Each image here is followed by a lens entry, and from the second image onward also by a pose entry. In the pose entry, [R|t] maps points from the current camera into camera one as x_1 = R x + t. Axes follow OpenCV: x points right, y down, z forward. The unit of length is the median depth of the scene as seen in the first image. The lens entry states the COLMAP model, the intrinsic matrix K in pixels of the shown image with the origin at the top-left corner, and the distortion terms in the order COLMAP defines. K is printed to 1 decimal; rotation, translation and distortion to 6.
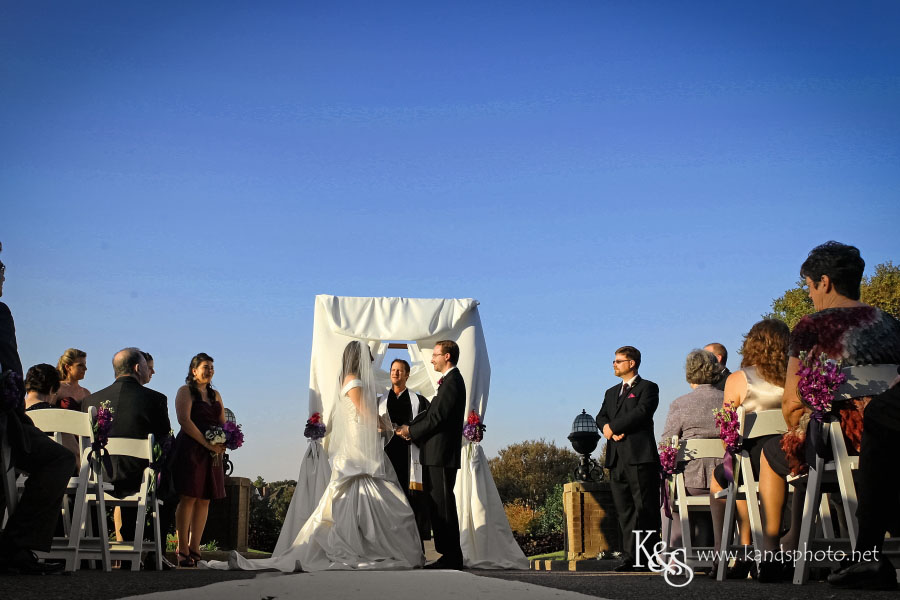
lens RADIAL K [[905.4, 0, 415.9], [0, 905.4, 300.8], [0, 0, 1]] dist [-0.080938, -0.004468]
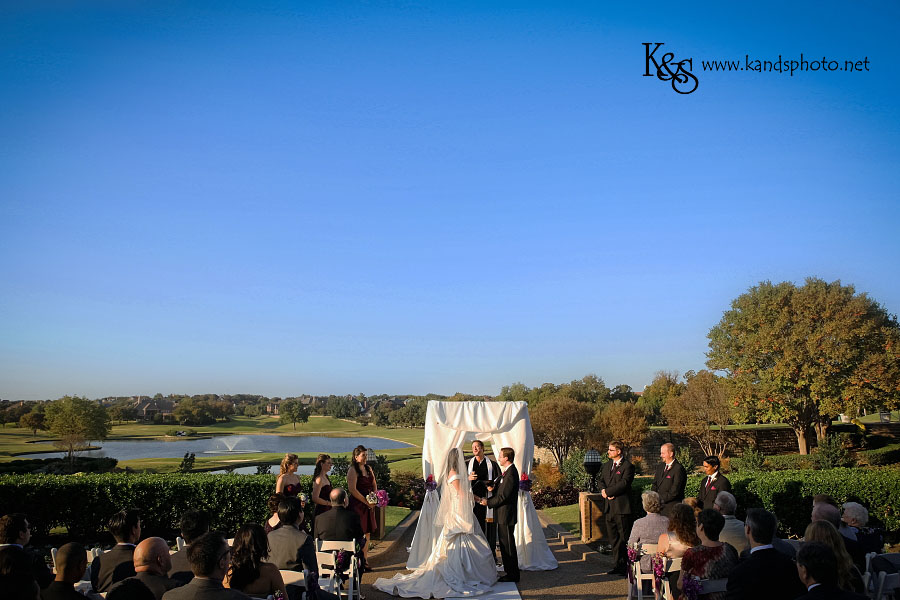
lens RADIAL K [[682.6, 0, 450.0], [0, 682.6, 300.0], [0, 0, 1]] dist [-0.071496, -0.001049]
pose [[0.999390, -0.012045, -0.032795, -0.030248], [0.014634, 0.996698, 0.079867, -0.312144], [0.031725, -0.080298, 0.996266, -0.242659]]
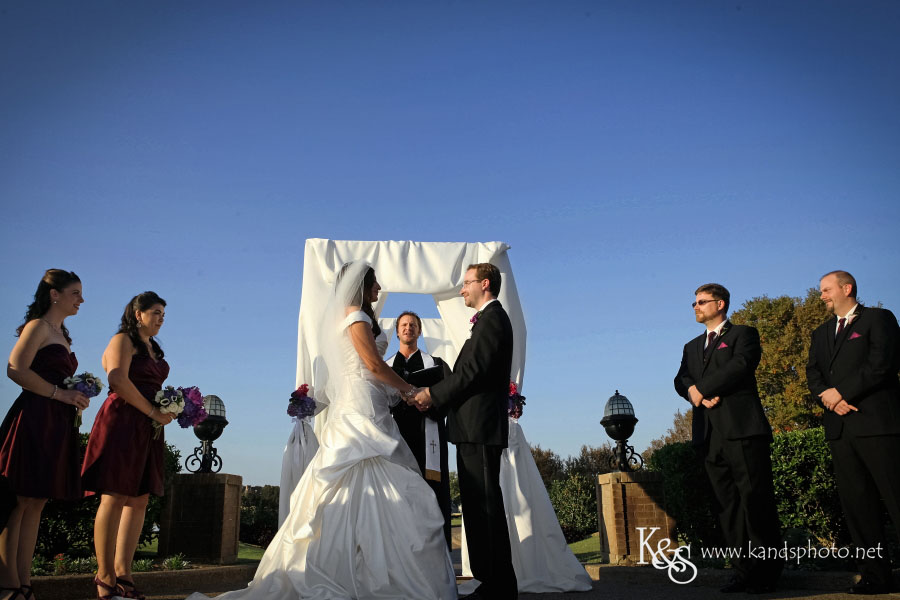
lens RADIAL K [[682.6, 0, 450.0], [0, 682.6, 300.0], [0, 0, 1]] dist [-0.071496, -0.001049]
pose [[0.998562, -0.013488, 0.051881, -0.016644], [0.017212, 0.997254, -0.072034, 0.100208], [-0.050767, 0.072824, 0.996052, 0.432793]]
